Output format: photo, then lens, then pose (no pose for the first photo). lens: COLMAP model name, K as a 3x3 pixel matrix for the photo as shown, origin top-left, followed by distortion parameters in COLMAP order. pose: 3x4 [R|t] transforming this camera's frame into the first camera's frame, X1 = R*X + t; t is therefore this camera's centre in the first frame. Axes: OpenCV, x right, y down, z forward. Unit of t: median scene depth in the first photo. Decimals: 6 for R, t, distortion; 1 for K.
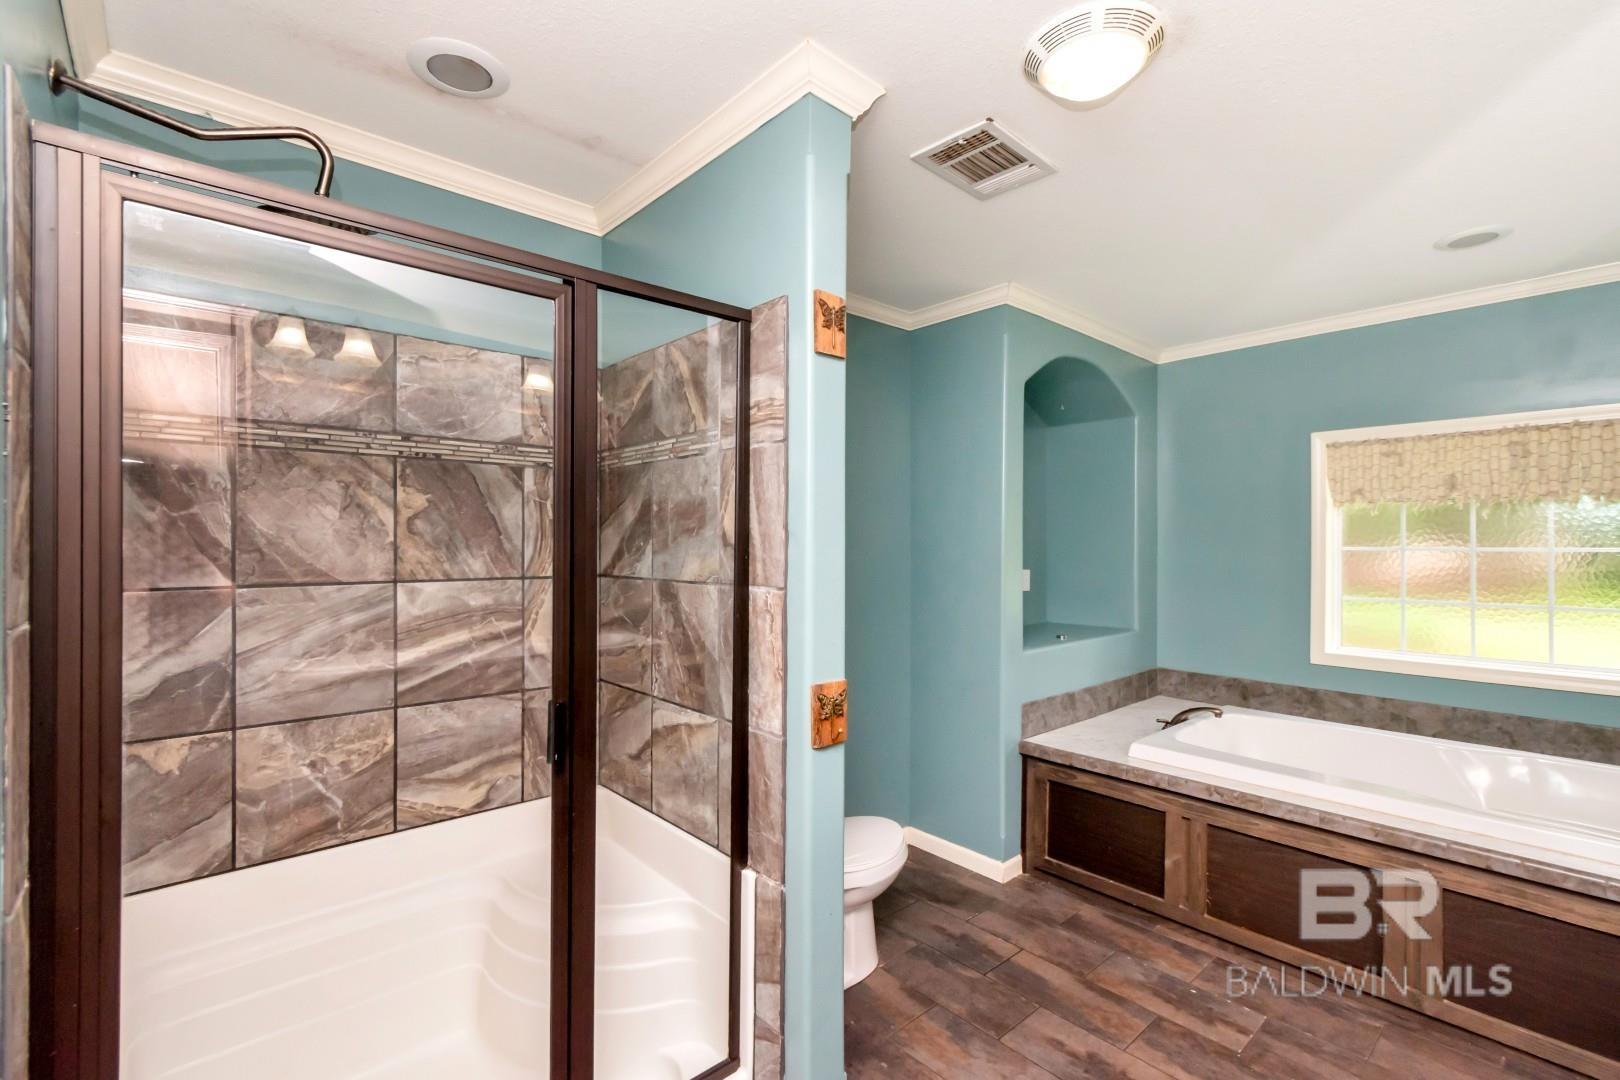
lens RADIAL K [[729.5, 0, 812.9], [0, 729.5, 542.6], [0, 0, 1]] dist [-0.000373, 0.000293]
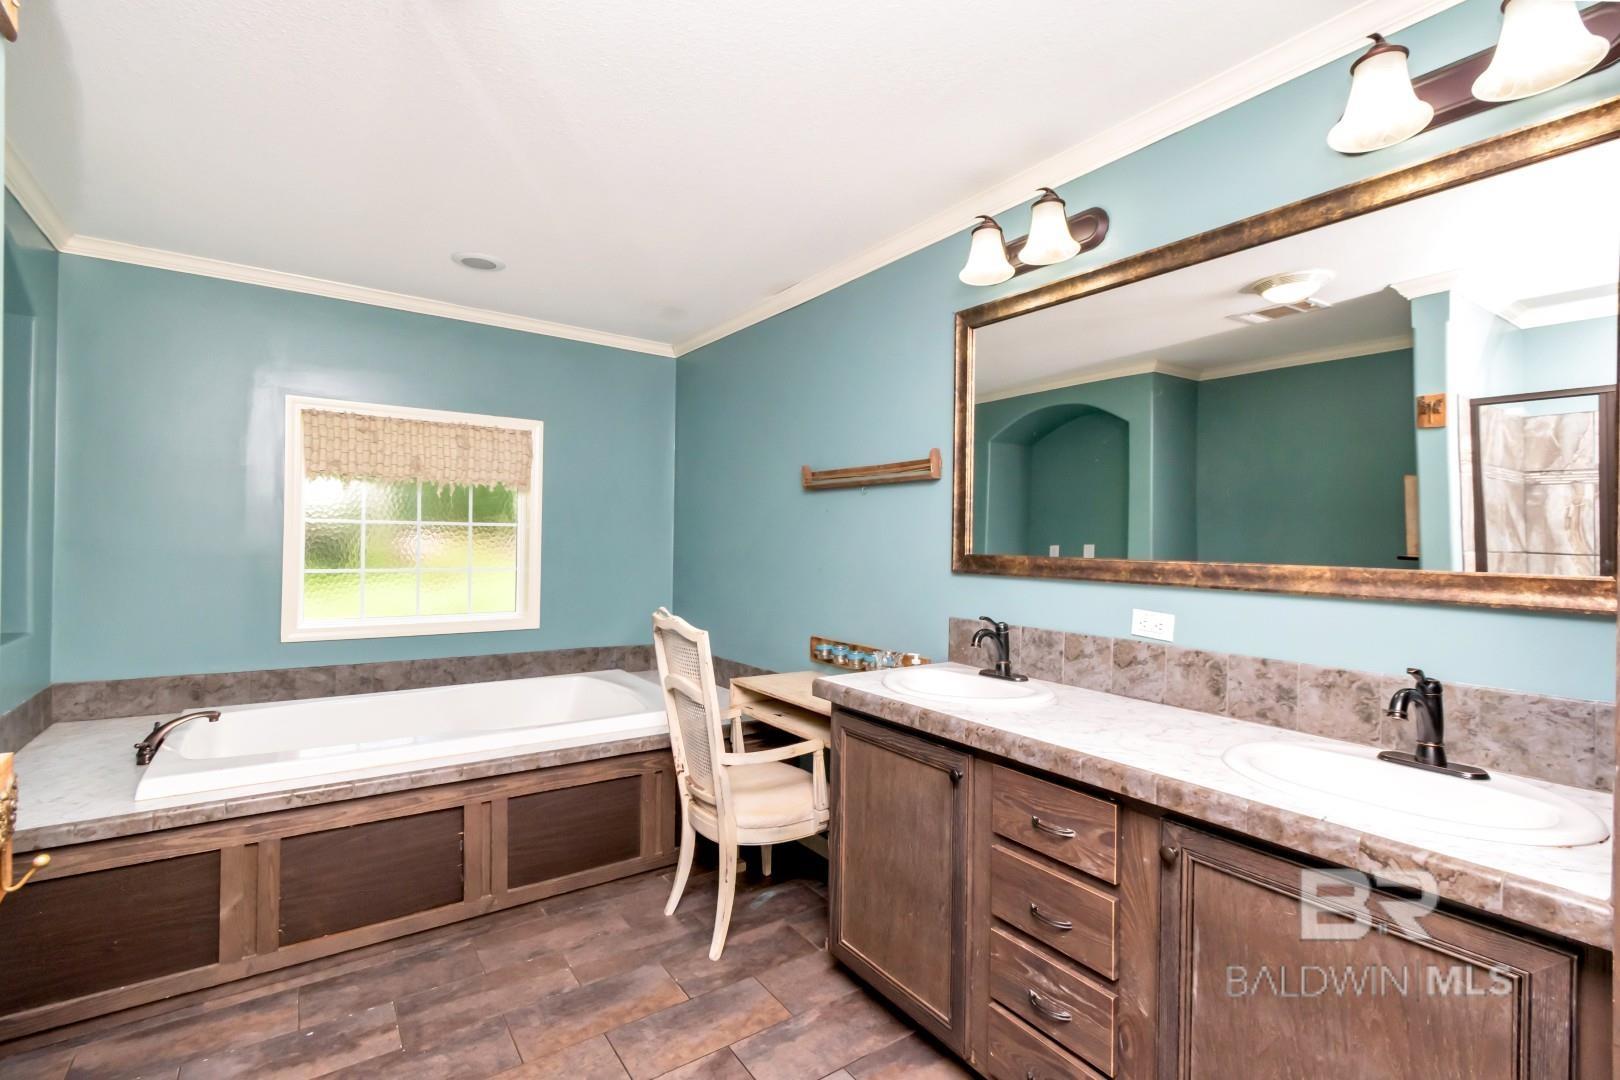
lens RADIAL K [[729.5, 0, 812.9], [0, 729.5, 542.6], [0, 0, 1]] dist [-0.000373, 0.000293]
pose [[0.104754, -0.001391, 0.994497, -0.213568], [-0.015081, 0.999882, 0.002987, 0.031573], [-0.994384, -0.015311, 0.104720, 0.290407]]
